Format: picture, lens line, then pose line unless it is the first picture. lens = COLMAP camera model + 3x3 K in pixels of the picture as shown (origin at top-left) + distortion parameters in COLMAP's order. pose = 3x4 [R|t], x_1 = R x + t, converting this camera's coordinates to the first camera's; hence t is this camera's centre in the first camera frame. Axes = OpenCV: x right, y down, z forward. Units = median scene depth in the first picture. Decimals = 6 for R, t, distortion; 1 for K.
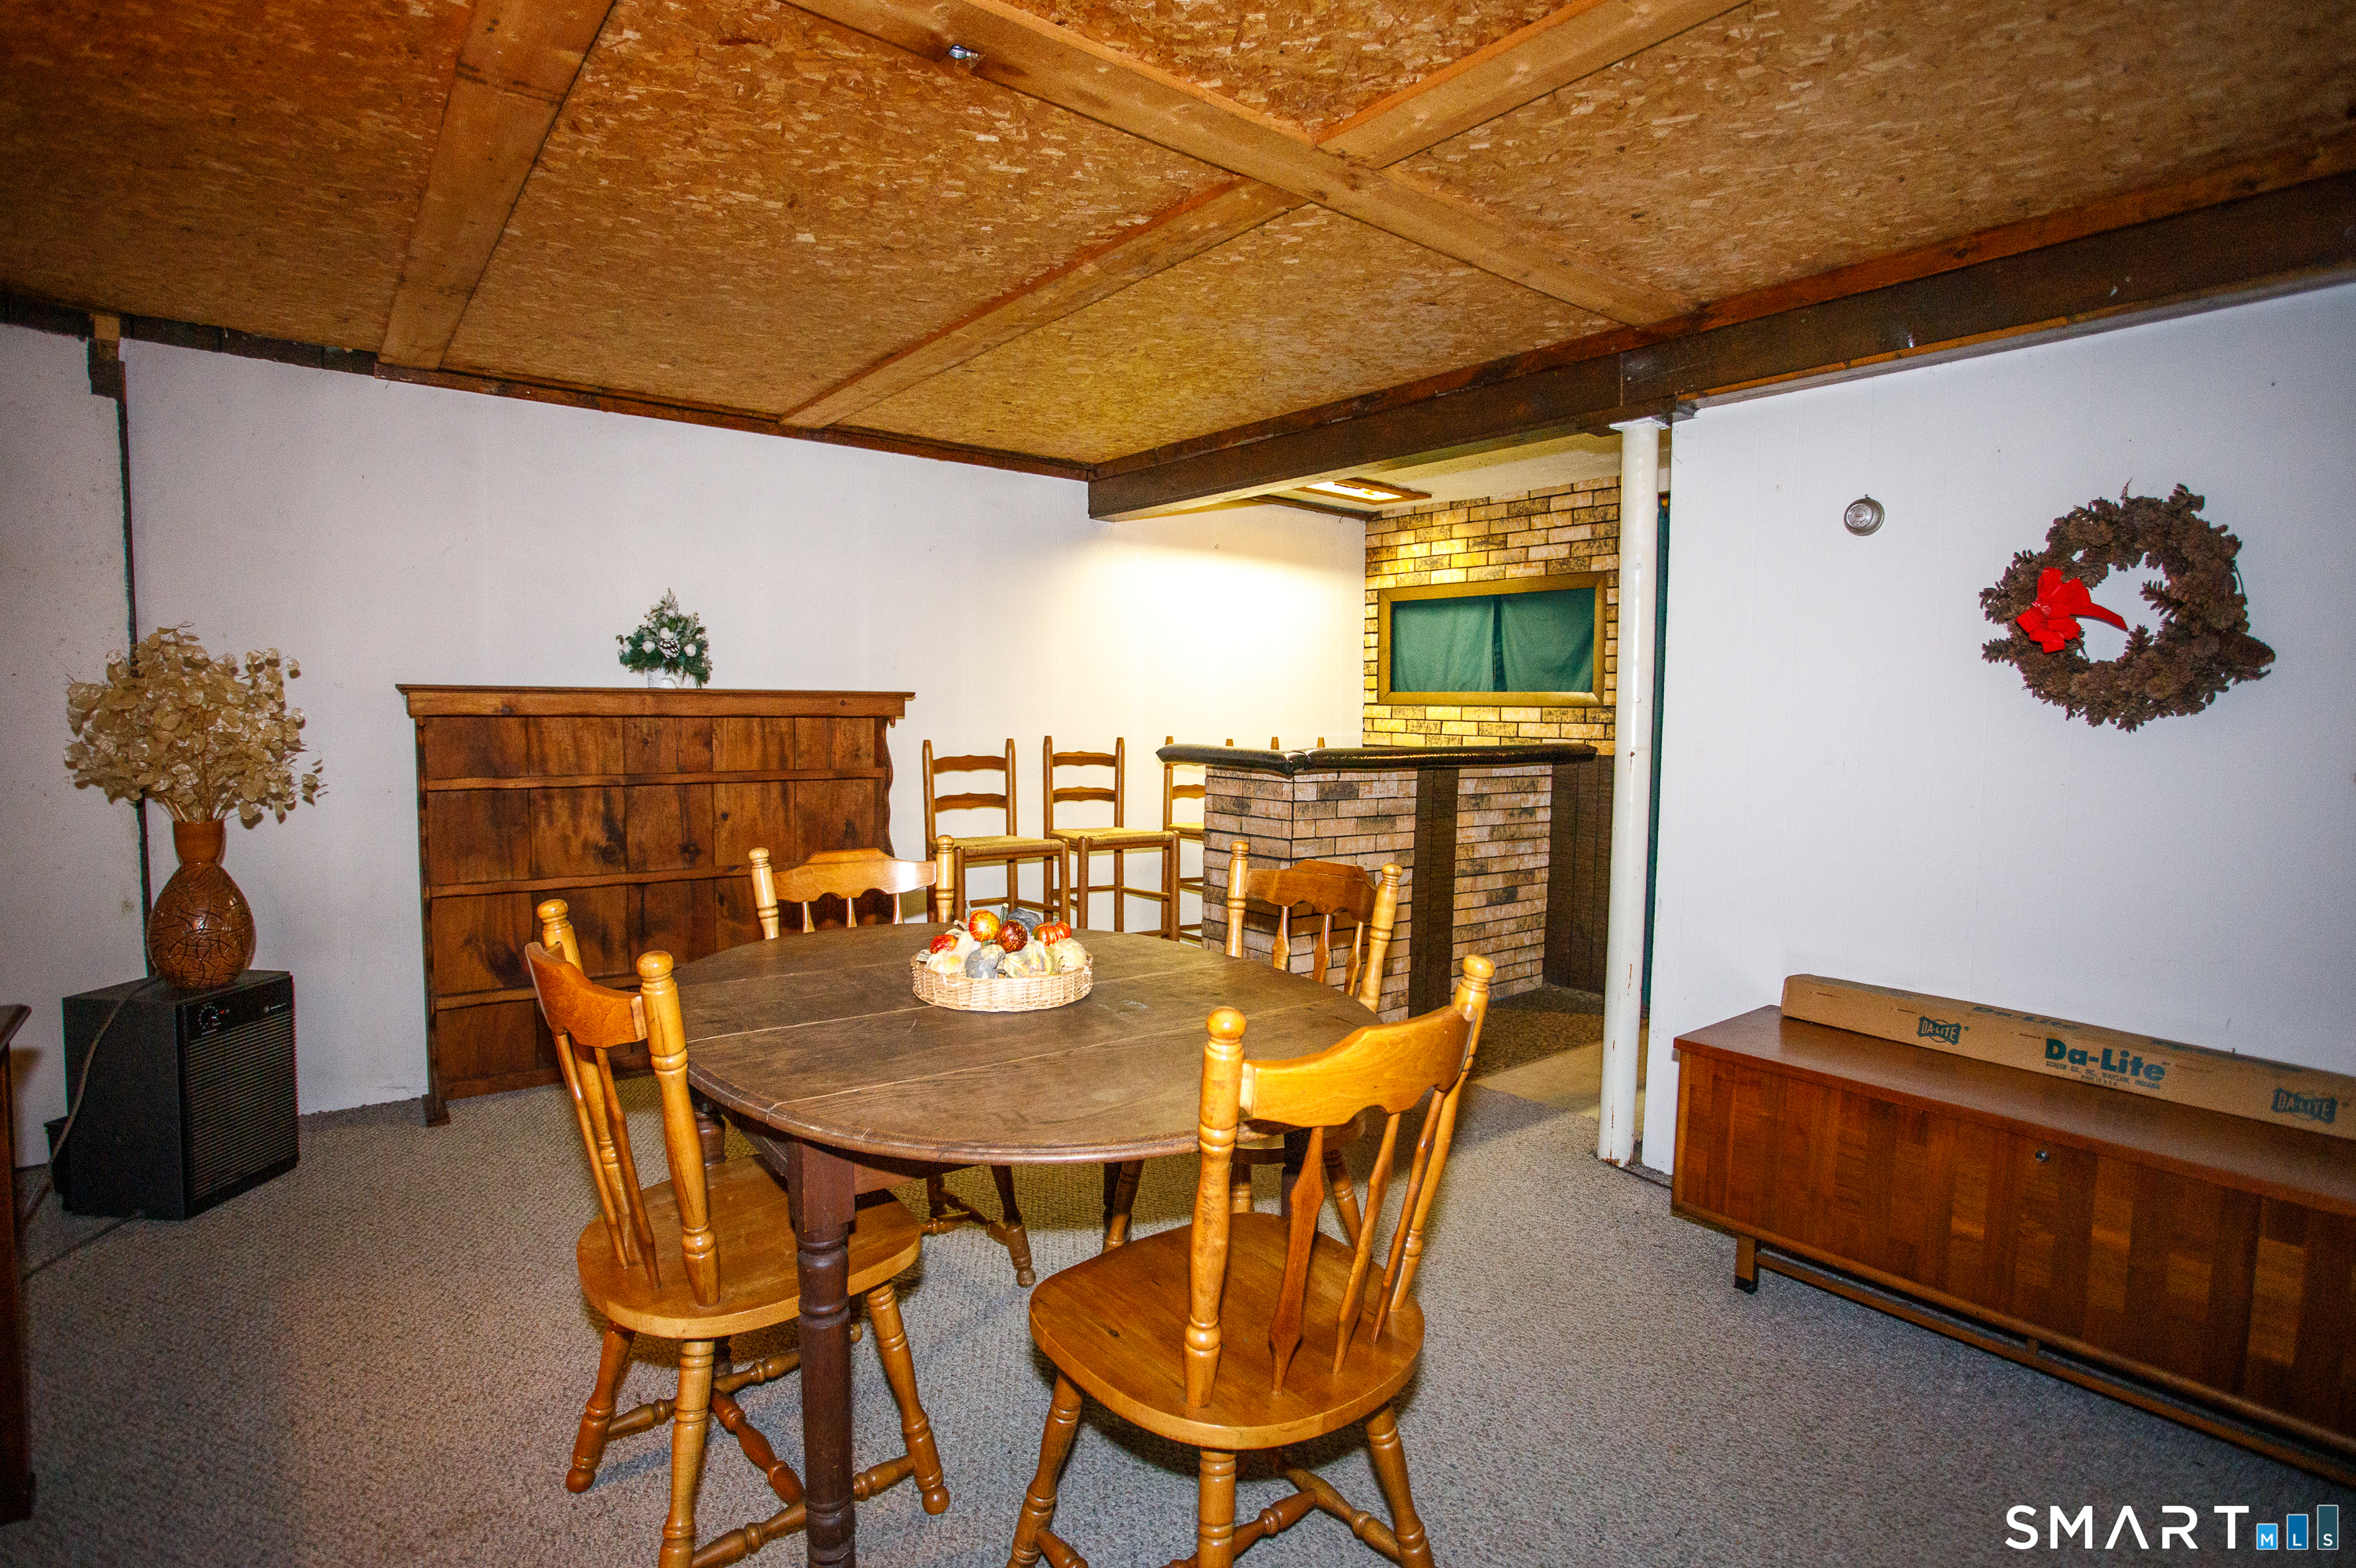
lens RADIAL K [[1140.3, 0, 1194.5], [0, 1140.3, 777.5], [0, 0, 1]] dist [-0.039664, 0.004586]
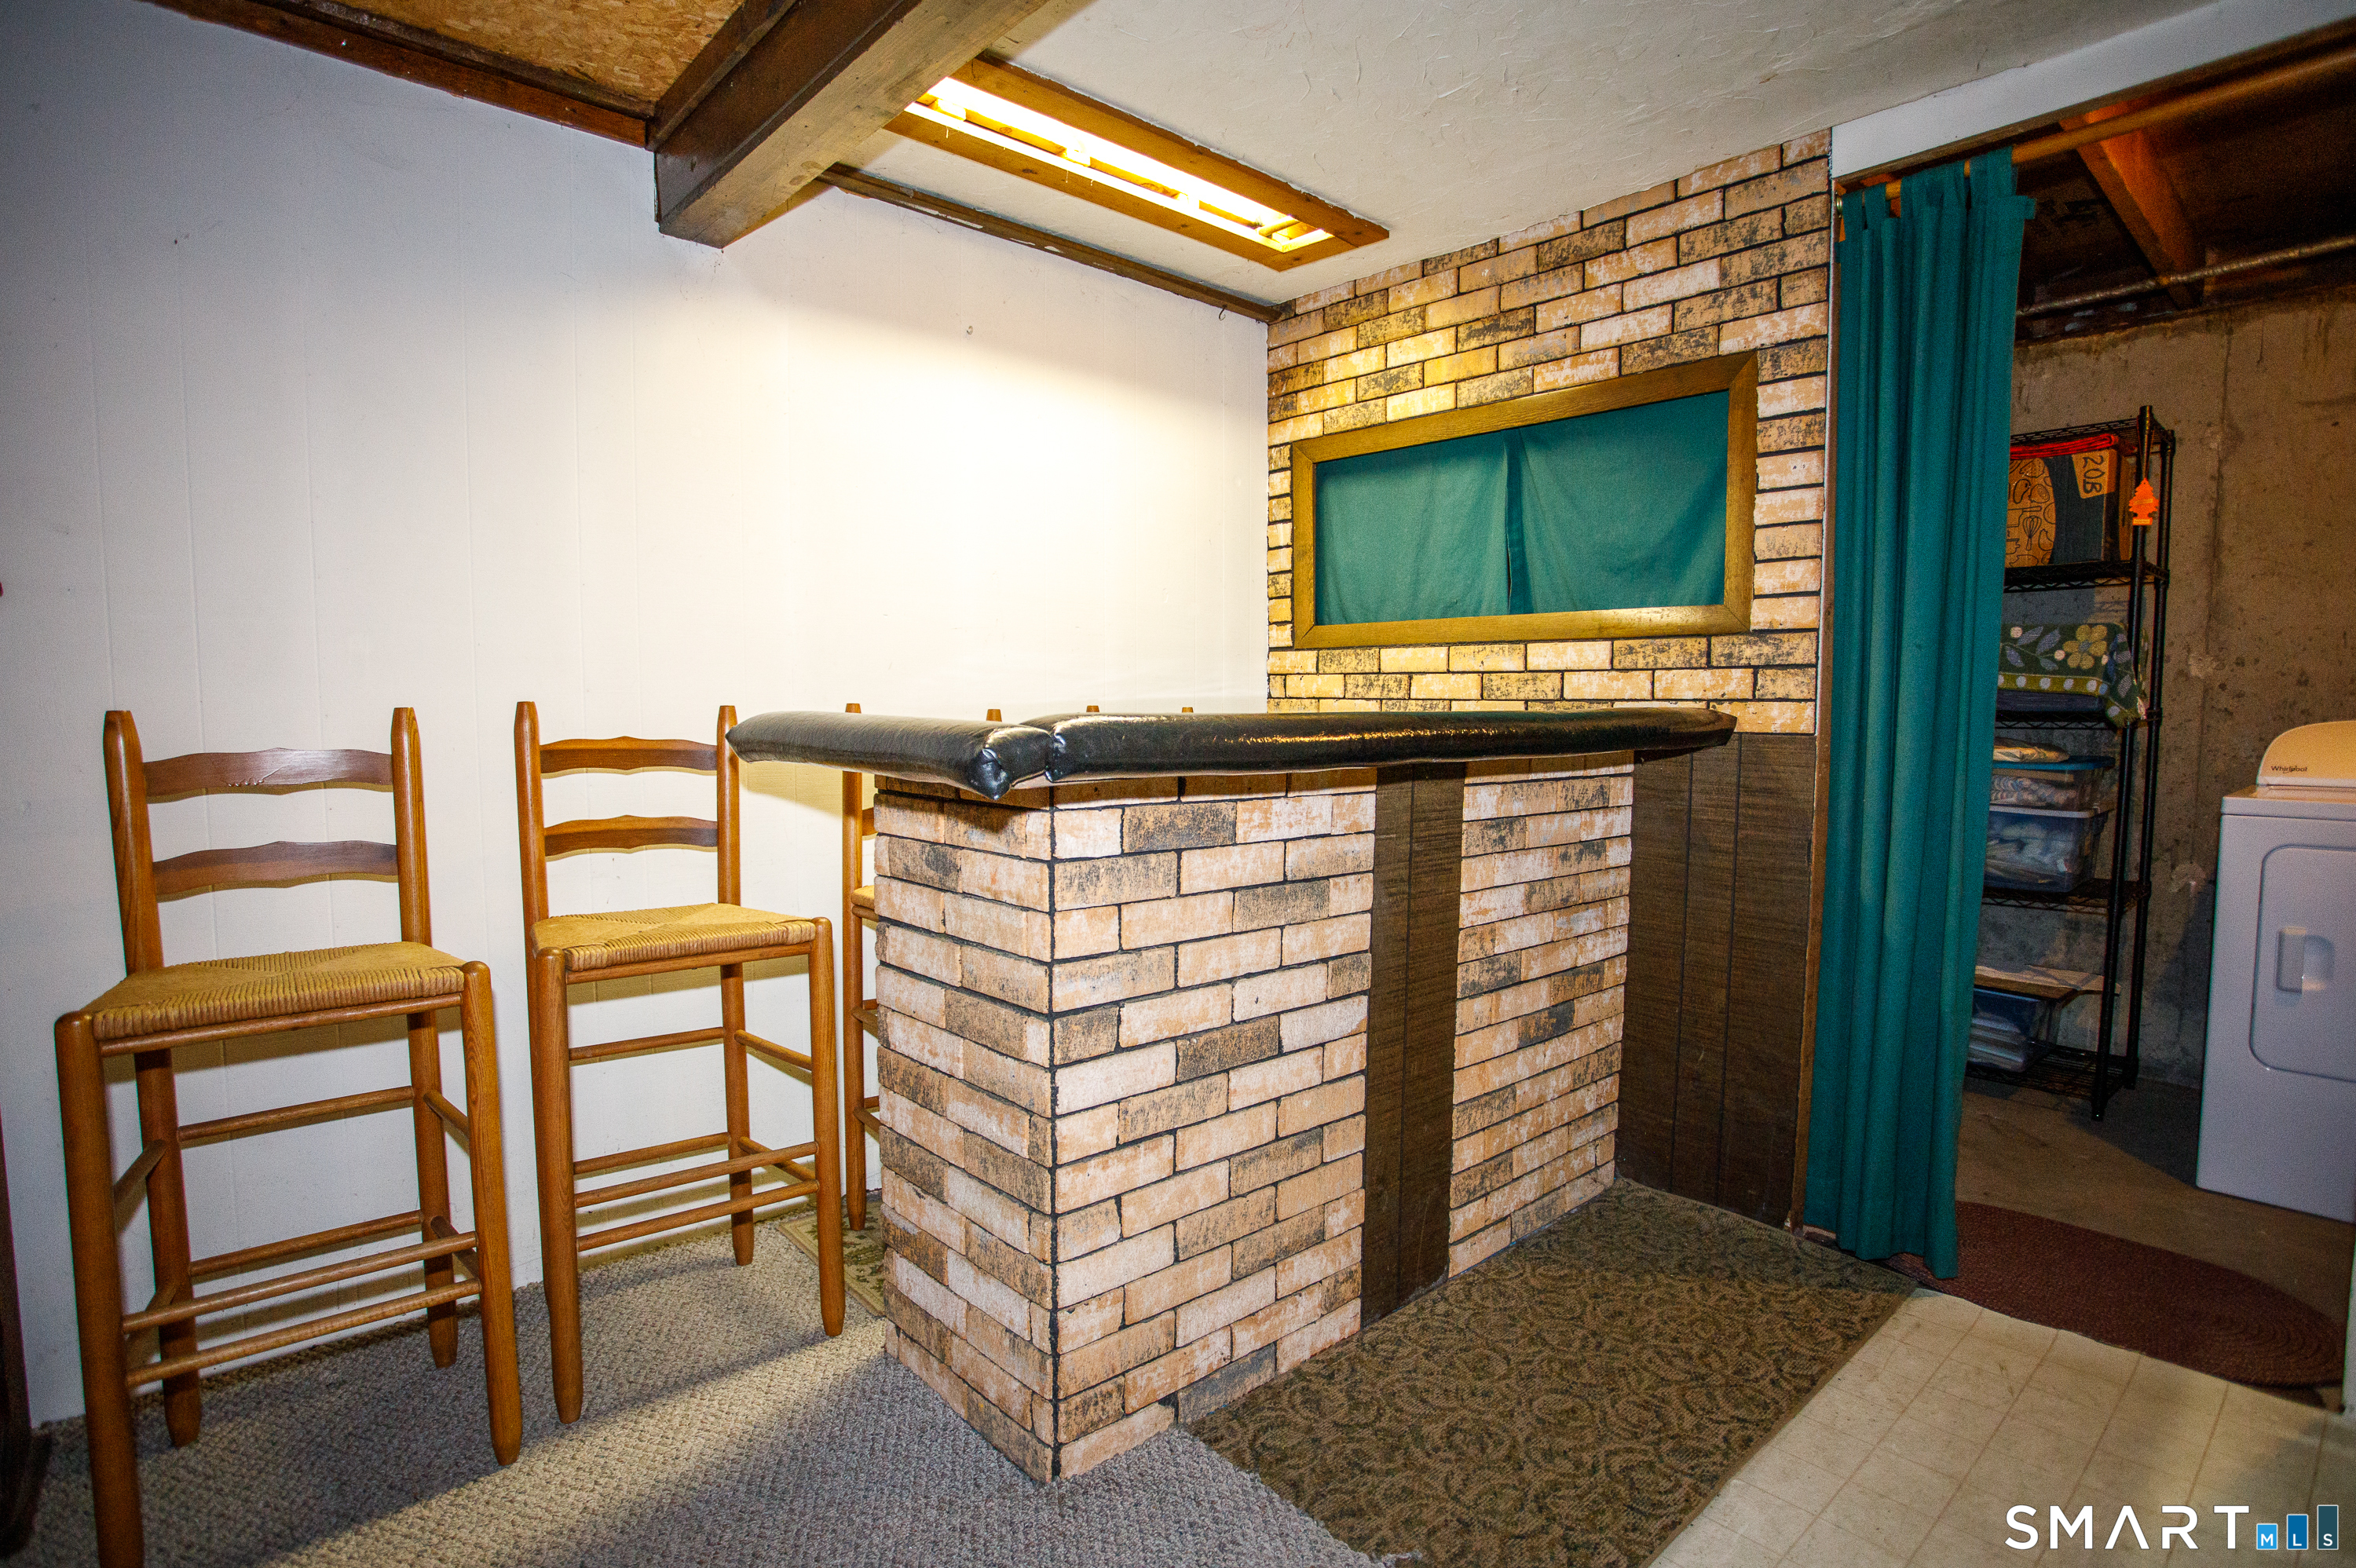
lens RADIAL K [[1140.3, 0, 1168.0], [0, 1140.3, 798.0], [0, 0, 1]] dist [-0.039664, 0.004586]
pose [[0.999223, -0.015752, 0.036123, 0.089496], [0.014855, 0.999578, 0.024958, -0.006766], [-0.036501, -0.024402, 0.999036, 0.505385]]
